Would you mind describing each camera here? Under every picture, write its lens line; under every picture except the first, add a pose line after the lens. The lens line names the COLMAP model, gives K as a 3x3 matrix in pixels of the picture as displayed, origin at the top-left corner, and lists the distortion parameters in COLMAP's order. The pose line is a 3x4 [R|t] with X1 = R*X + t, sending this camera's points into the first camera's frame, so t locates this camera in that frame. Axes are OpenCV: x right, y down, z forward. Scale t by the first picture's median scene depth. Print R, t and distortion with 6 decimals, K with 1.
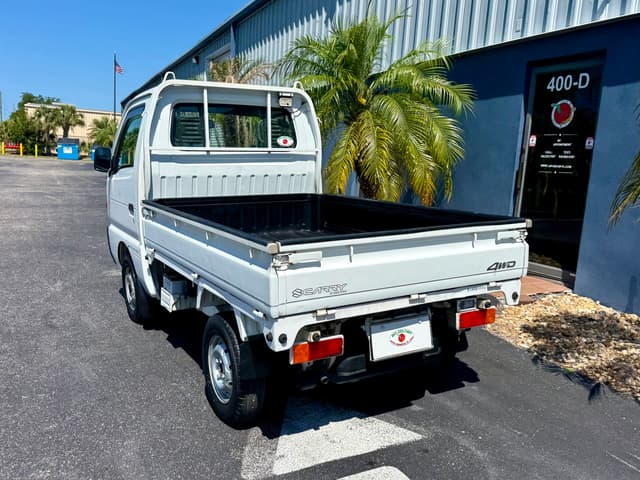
lens RADIAL K [[572.9, 0, 323.7], [0, 572.9, 258.1], [0, 0, 1]] dist [0.098906, -0.196607]
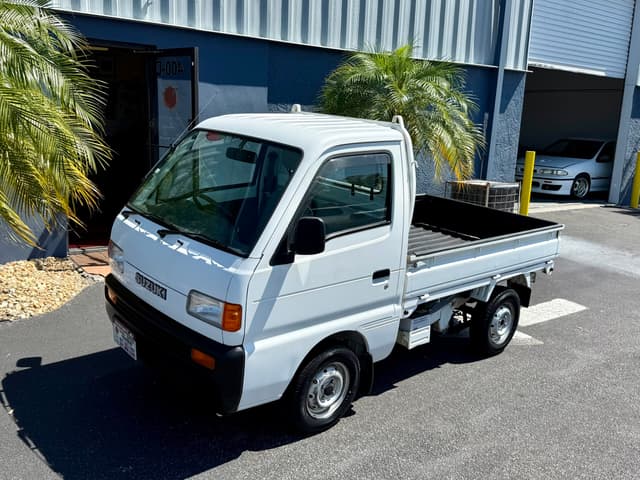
lens RADIAL K [[595.8, 0, 309.7], [0, 595.8, 233.5], [0, 0, 1]] dist [0.116900, -0.233606]
pose [[-0.192044, -0.253384, 0.948112, -0.796070], [0.110397, 0.954384, 0.277422, -0.281148], [-0.975157, 0.157946, -0.155311, 0.875826]]
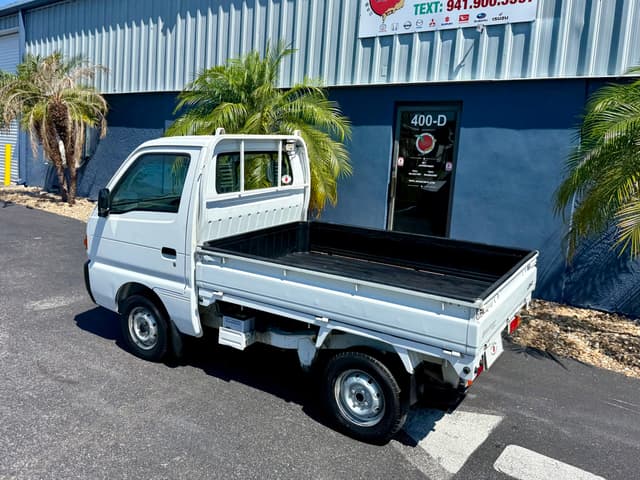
lens RADIAL K [[529.3, 0, 330.3], [0, 529.3, 213.5], [0, 0, 1]] dist [0.085581, -0.143040]
pose [[0.887064, -0.051453, 0.458770, -0.363453], [0.063336, 0.997937, -0.010542, -0.090437], [-0.457281, 0.038408, 0.888492, 0.018193]]
